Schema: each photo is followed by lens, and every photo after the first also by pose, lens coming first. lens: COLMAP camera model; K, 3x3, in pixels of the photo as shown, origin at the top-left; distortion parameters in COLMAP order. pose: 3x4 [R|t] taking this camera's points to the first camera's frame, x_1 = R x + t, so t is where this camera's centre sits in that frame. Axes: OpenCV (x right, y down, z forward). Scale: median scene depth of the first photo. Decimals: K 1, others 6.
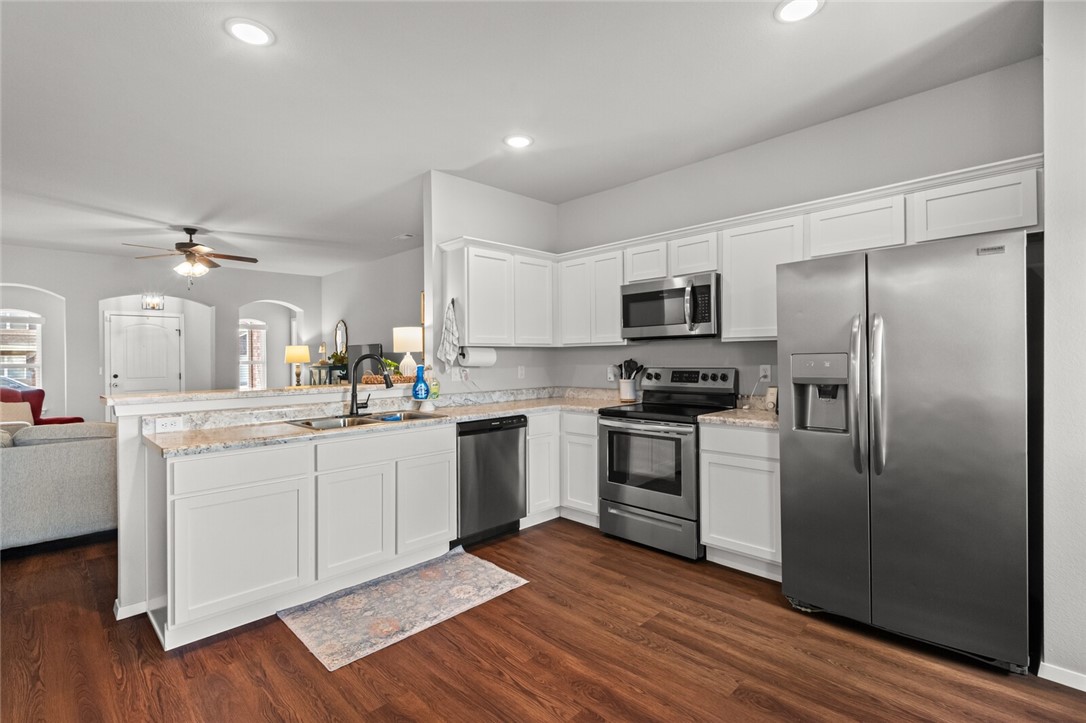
lens RADIAL K [[503.1, 0, 541.0], [0, 503.1, 357.4], [0, 0, 1]] dist [0.000703, -0.000404]
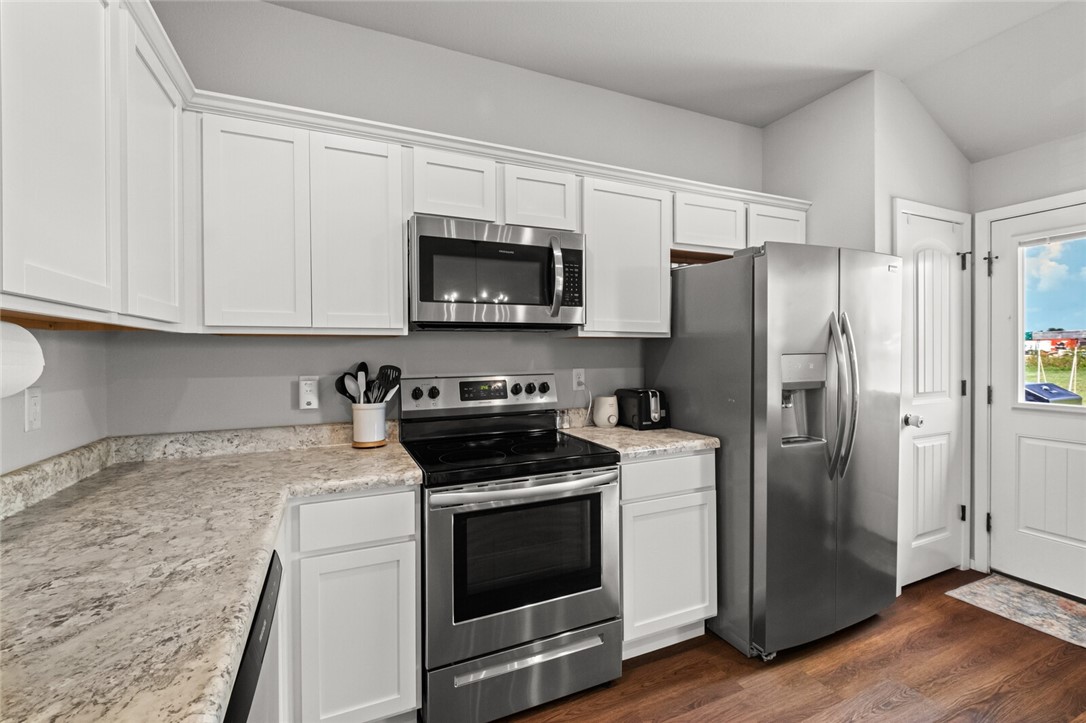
lens RADIAL K [[470.9, 0, 542.9], [0, 470.9, 355.9], [0, 0, 1]] dist [-0.001429, -0.000167]
pose [[0.351833, 0.004088, 0.936054, -0.285383], [0.003729, 0.999976, -0.005769, -0.000829], [-0.936055, 0.005521, 0.351809, 0.872569]]
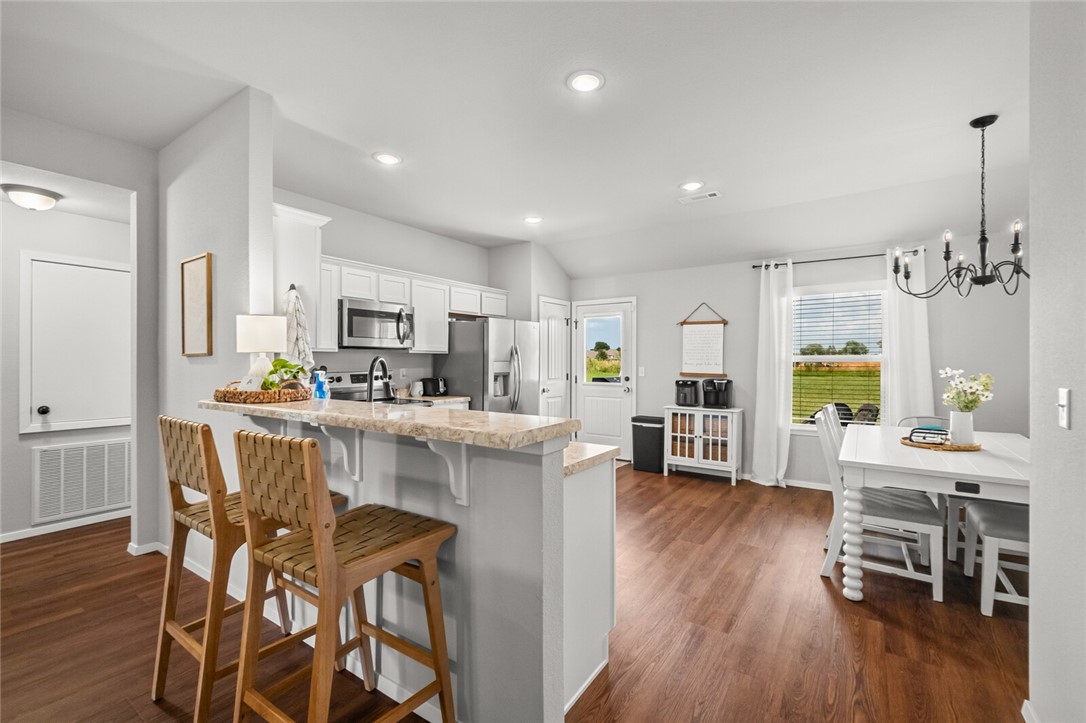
lens RADIAL K [[469.2, 0, 543.0], [0, 469.2, 361.5], [0, 0, 1]] dist [-0.001728, -0.000310]
pose [[-0.187173, 0.009956, 0.982276, -1.161658], [0.002537, 0.999950, -0.009651, 0.010043], [-0.982324, 0.000685, -0.187189, 0.928814]]
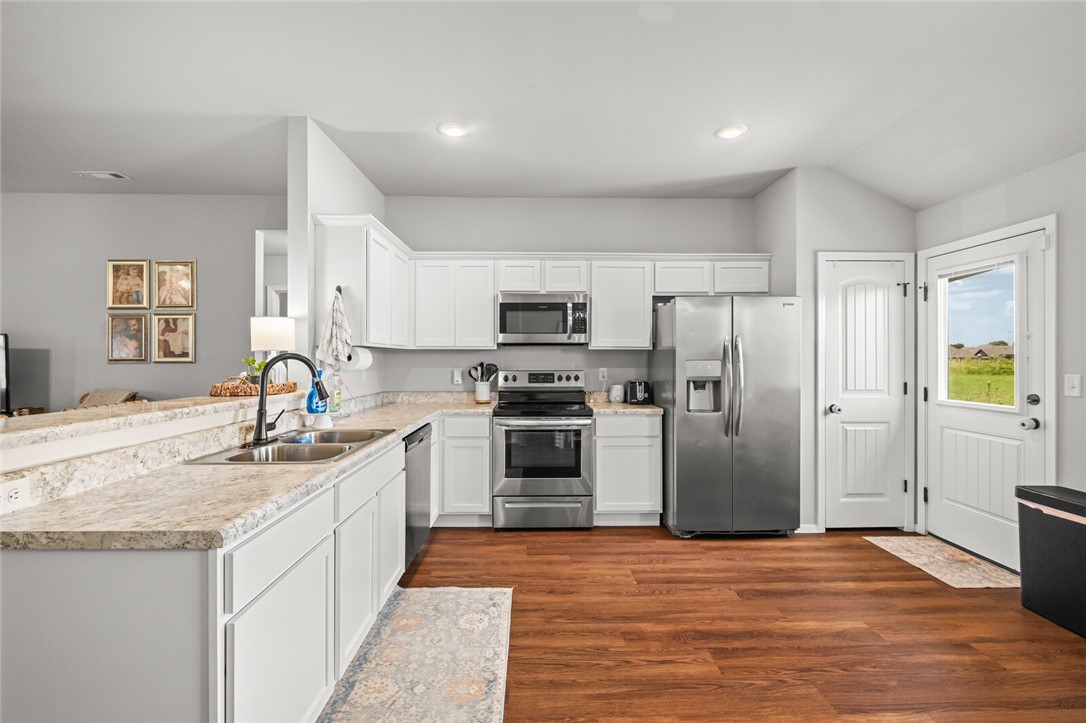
lens RADIAL K [[470.9, 0, 542.9], [0, 470.9, 355.9], [0, 0, 1]] dist [-0.001429, -0.000167]
pose [[0.689207, 0.017780, 0.724347, -0.606530], [-0.009353, 0.999834, -0.015643, 0.004779], [-0.724504, 0.004007, 0.689258, 0.294566]]
